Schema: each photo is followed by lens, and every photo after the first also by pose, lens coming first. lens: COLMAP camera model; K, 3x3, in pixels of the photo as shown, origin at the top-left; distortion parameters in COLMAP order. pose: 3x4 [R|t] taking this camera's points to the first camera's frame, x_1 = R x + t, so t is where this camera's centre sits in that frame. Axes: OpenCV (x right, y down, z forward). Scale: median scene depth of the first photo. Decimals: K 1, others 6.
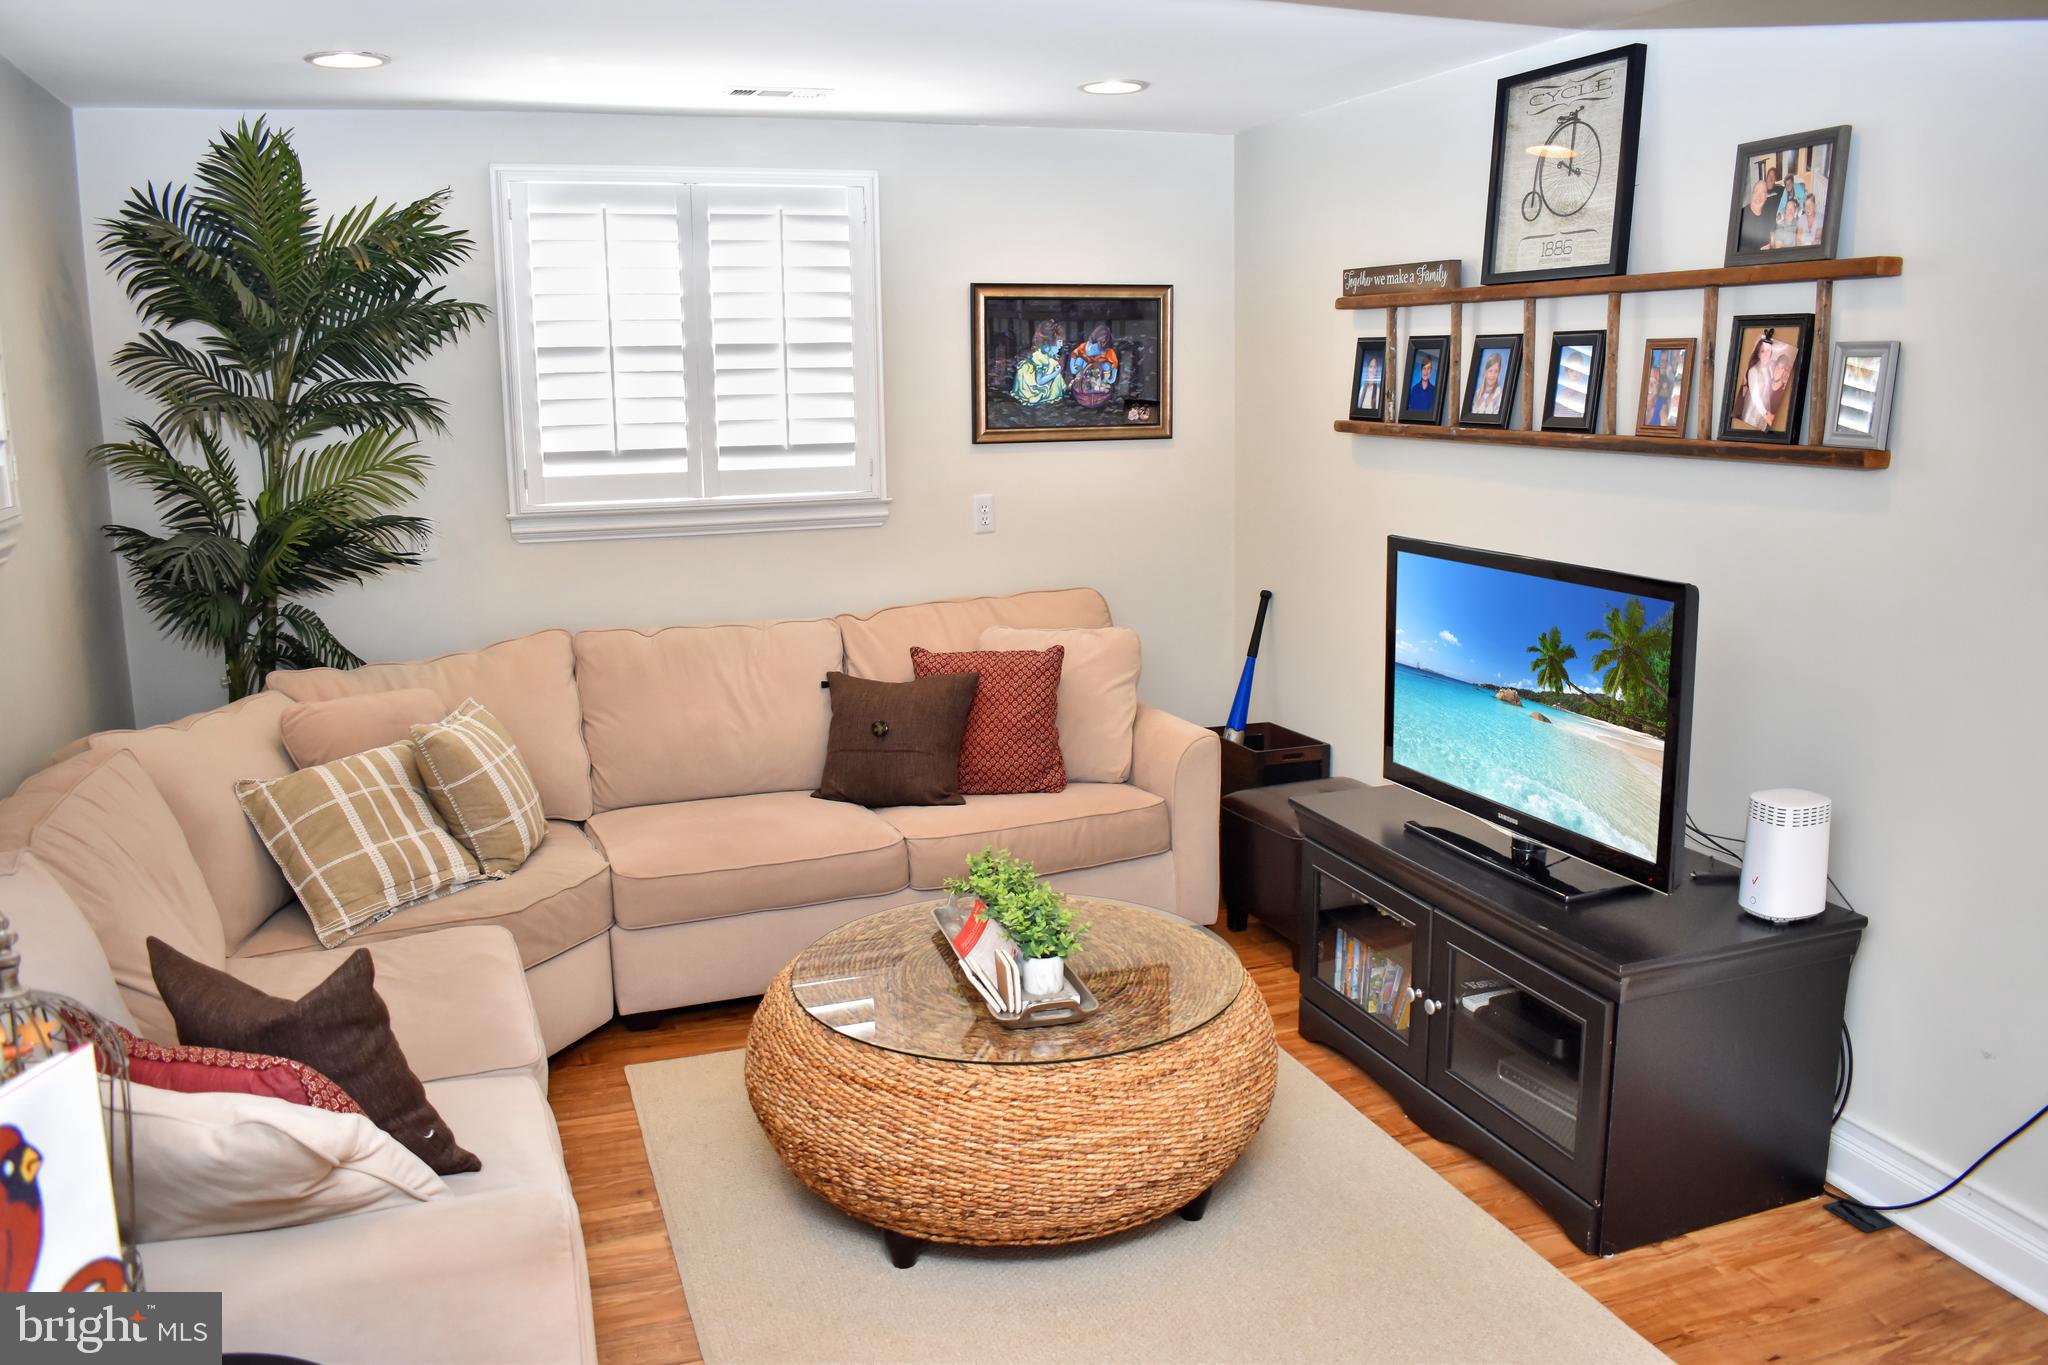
lens RADIAL K [[1595.4, 0, 1041.6], [0, 1595.4, 708.6], [0, 0, 1]] dist [-0.100529, 0.019819]
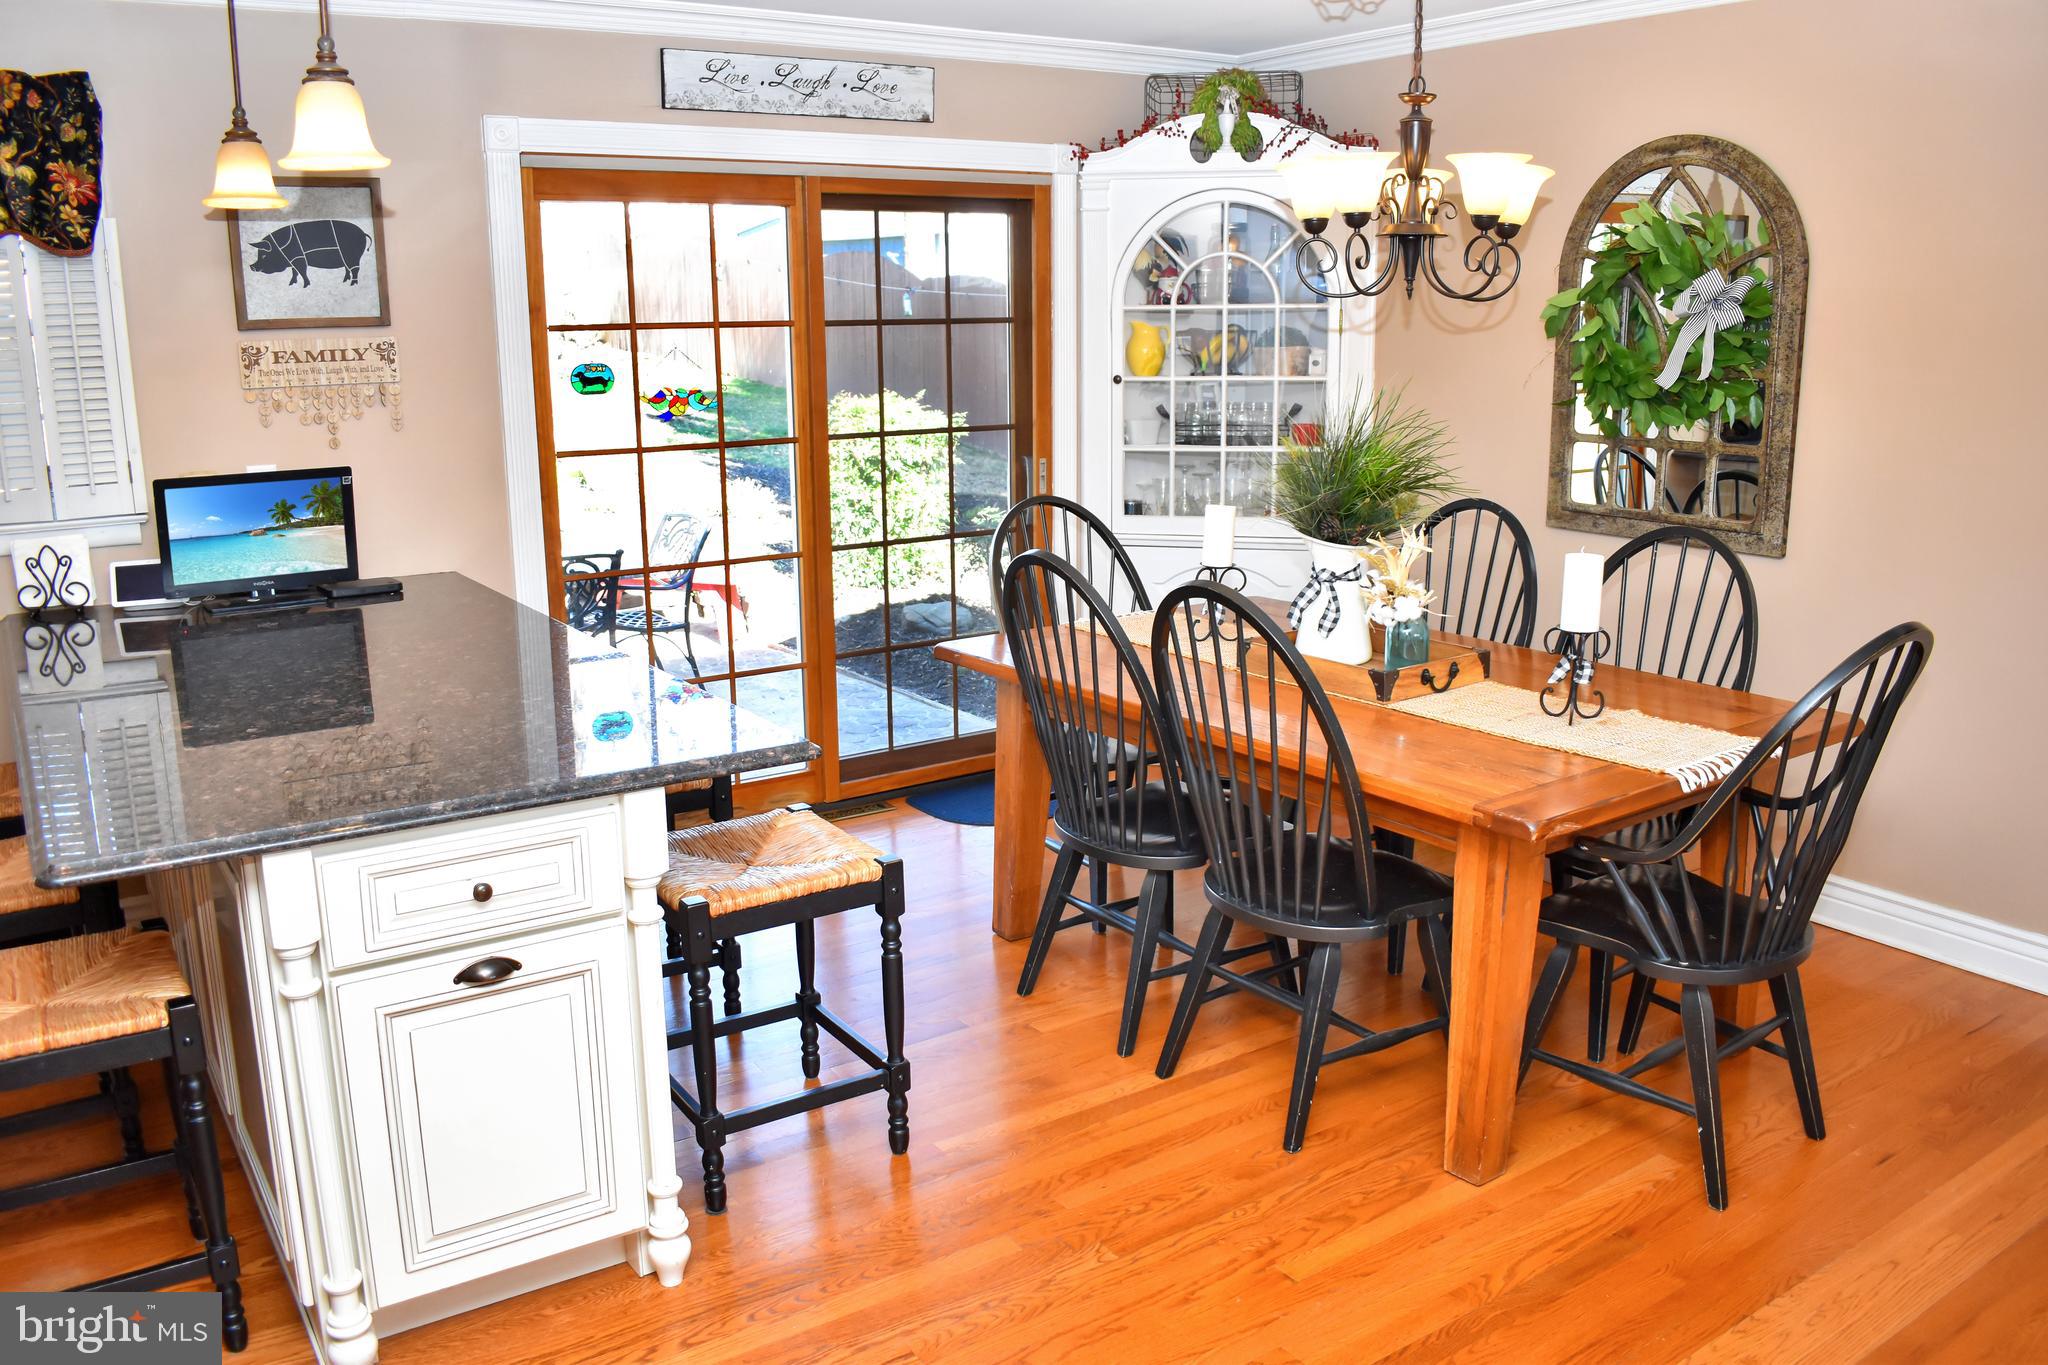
lens RADIAL K [[1595.4, 0, 1028.4], [0, 1595.4, 678.1], [0, 0, 1]] dist [-0.100529, 0.019819]
pose [[-0.242732, -0.208676, 0.947383, -1.701101], [0.212874, 0.941329, 0.261884, -0.125617], [-0.946449, 0.265241, -0.184069, 0.234880]]
